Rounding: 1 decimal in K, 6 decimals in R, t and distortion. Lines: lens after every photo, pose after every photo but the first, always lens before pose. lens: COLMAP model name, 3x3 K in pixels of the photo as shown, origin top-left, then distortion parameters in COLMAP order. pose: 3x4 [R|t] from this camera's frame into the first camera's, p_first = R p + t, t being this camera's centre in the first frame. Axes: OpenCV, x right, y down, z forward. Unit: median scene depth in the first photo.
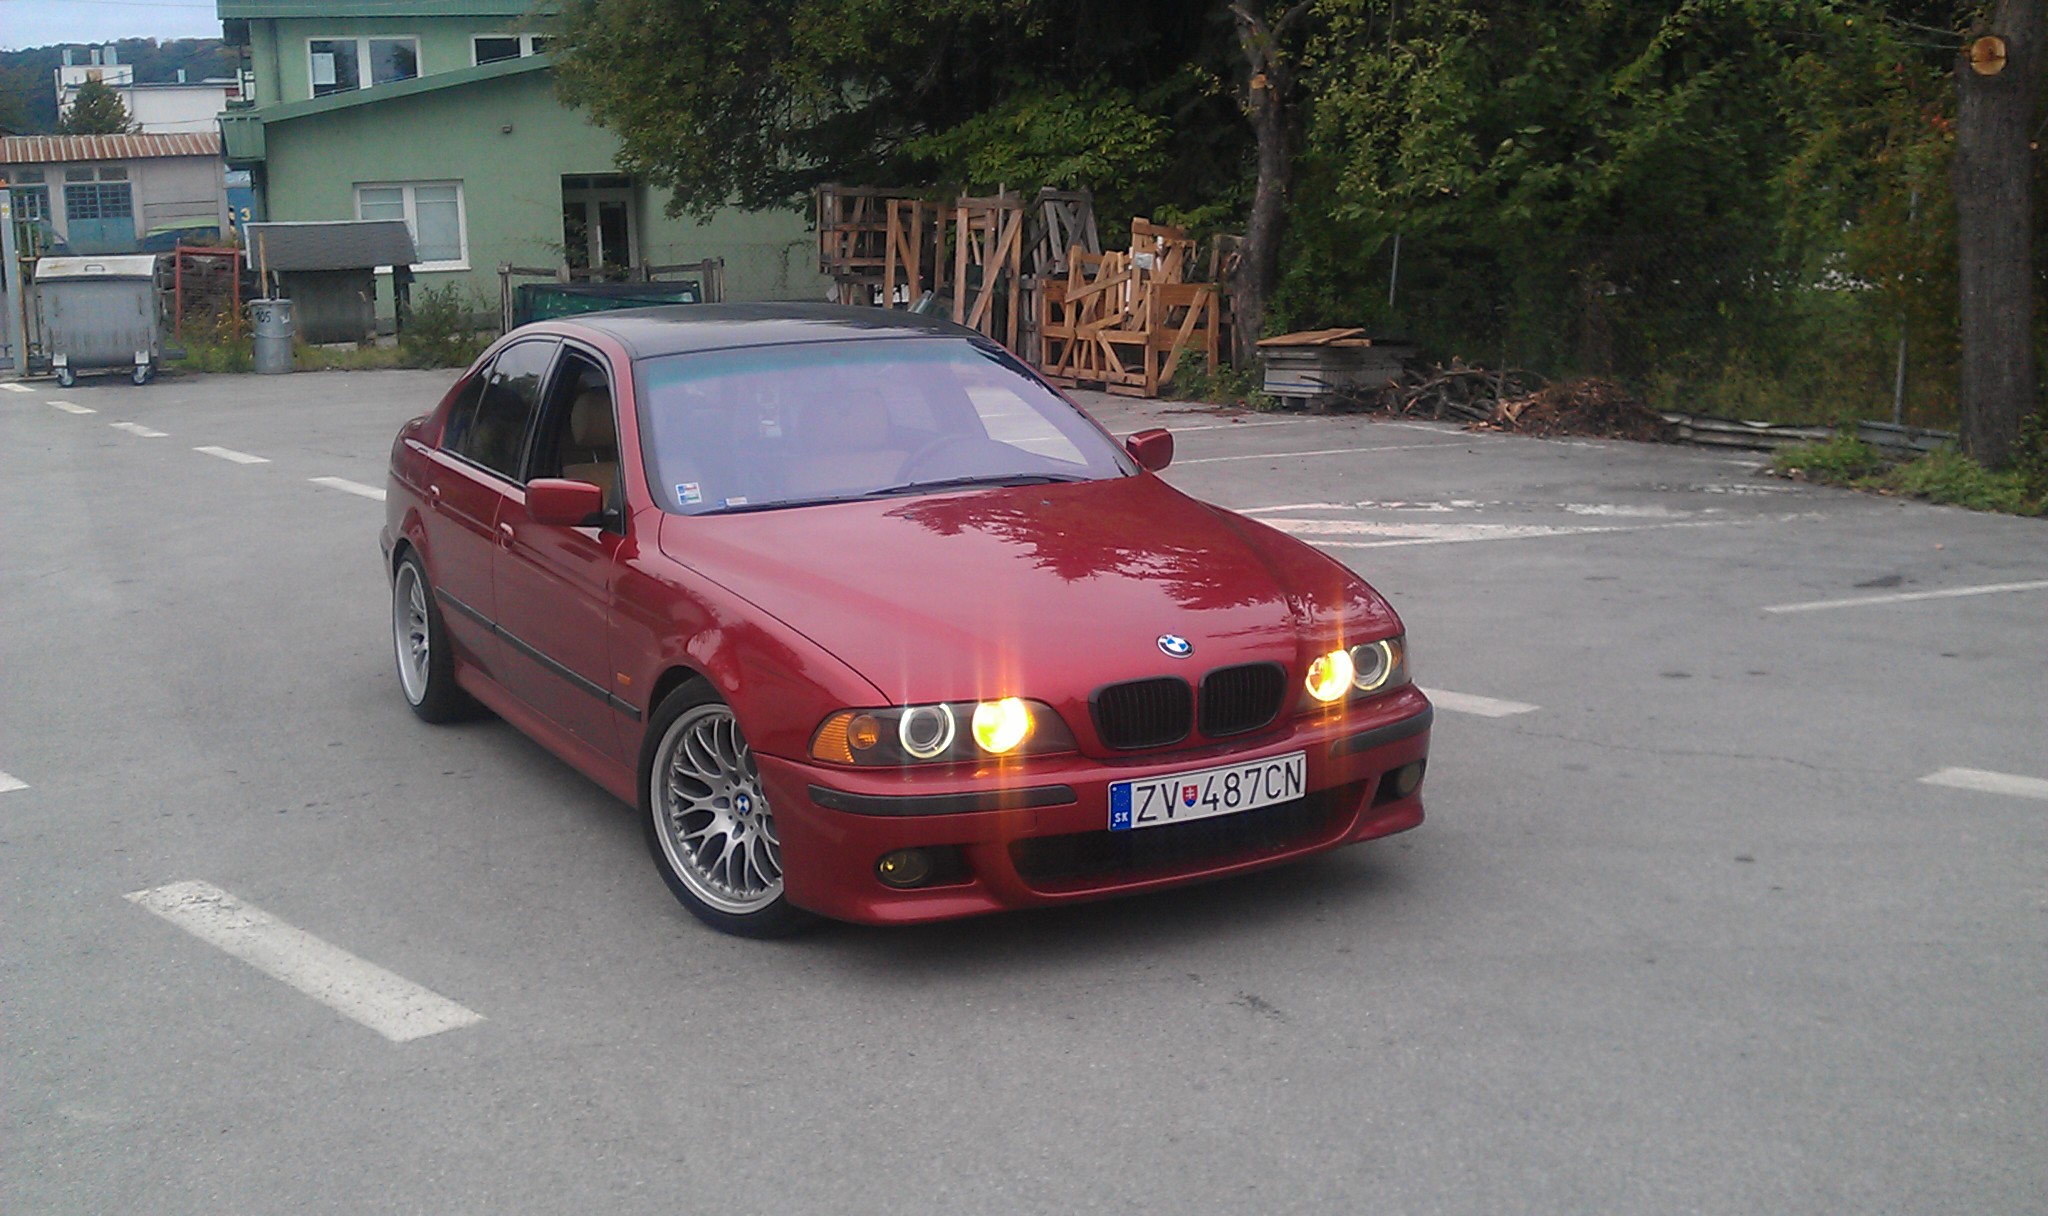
lens RADIAL K [[2208.2, 0, 984.5], [0, 2208.2, 654.0], [0, 0, 1]] dist [0.035787, -0.227189]
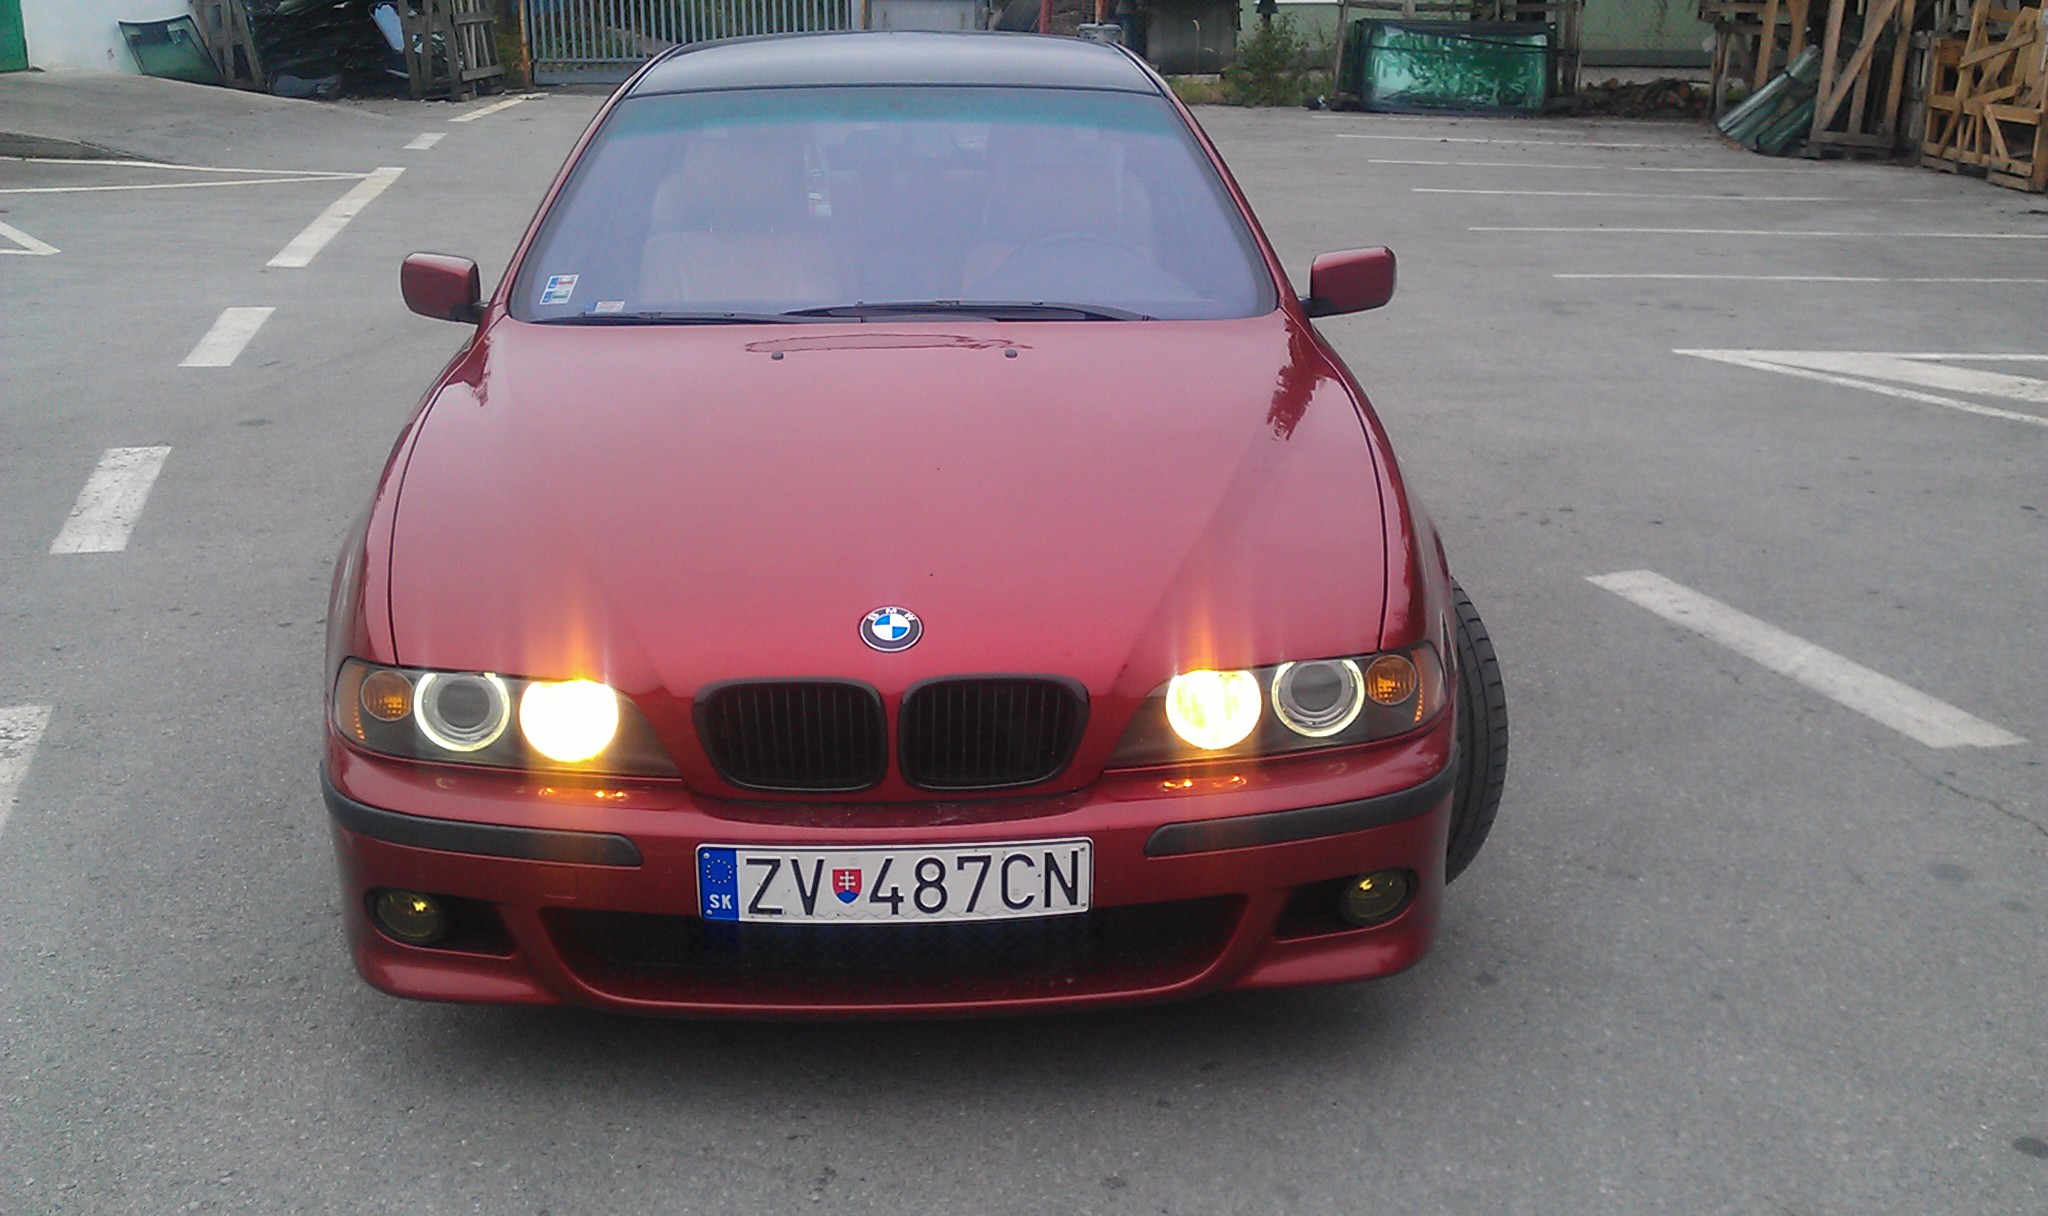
lens RADIAL K [[2208.2, 0, 984.5], [0, 2208.2, 654.0], [0, 0, 1]] dist [0.035787, -0.227189]
pose [[0.901432, 0.150666, -0.405856, 0.348284], [-0.104235, 0.985441, 0.134314, -0.078626], [0.420184, -0.078770, 0.904014, 0.467932]]
